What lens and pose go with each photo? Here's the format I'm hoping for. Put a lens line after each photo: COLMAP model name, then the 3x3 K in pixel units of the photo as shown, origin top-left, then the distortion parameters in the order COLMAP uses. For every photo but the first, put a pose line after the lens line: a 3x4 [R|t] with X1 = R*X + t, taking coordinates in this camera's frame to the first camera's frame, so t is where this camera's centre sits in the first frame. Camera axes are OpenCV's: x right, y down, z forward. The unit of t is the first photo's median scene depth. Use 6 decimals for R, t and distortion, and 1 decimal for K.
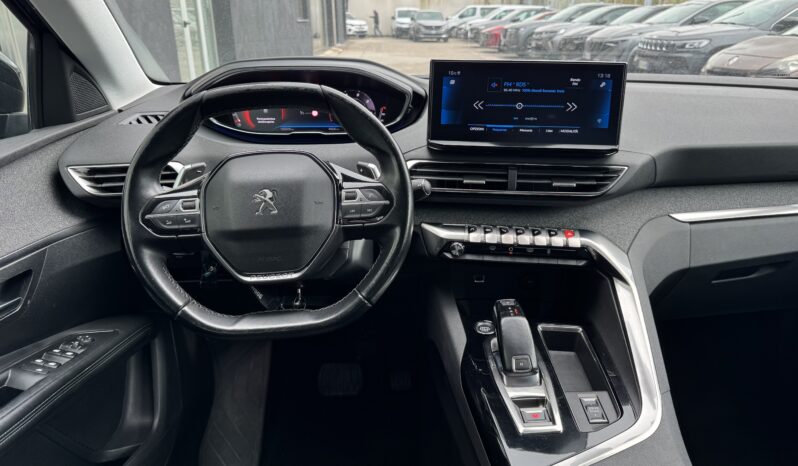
lens RADIAL K [[575.8, 0, 402.4], [0, 575.8, 242.9], [0, 0, 1]] dist [0.001948, -0.003393]
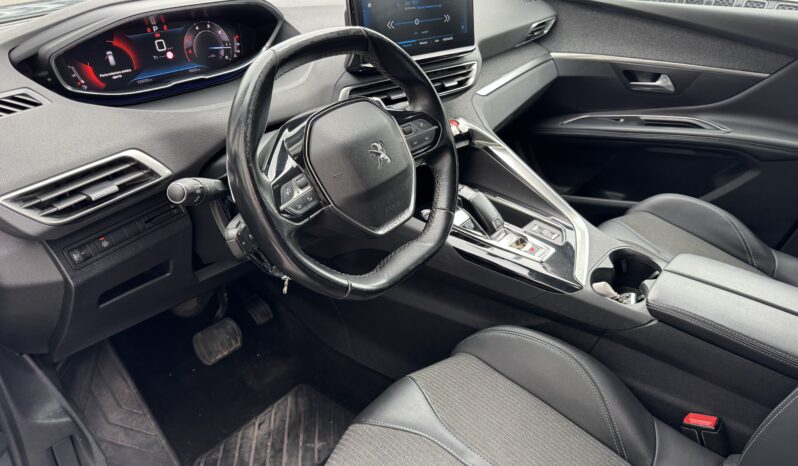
lens RADIAL K [[575.8, 0, 402.4], [0, 575.8, 242.9], [0, 0, 1]] dist [0.001948, -0.003393]
pose [[0.661517, -0.365317, 0.654935, -0.718599], [0.238987, 0.930488, 0.277629, -0.152986], [-0.710831, -0.027136, 0.702839, 0.205532]]
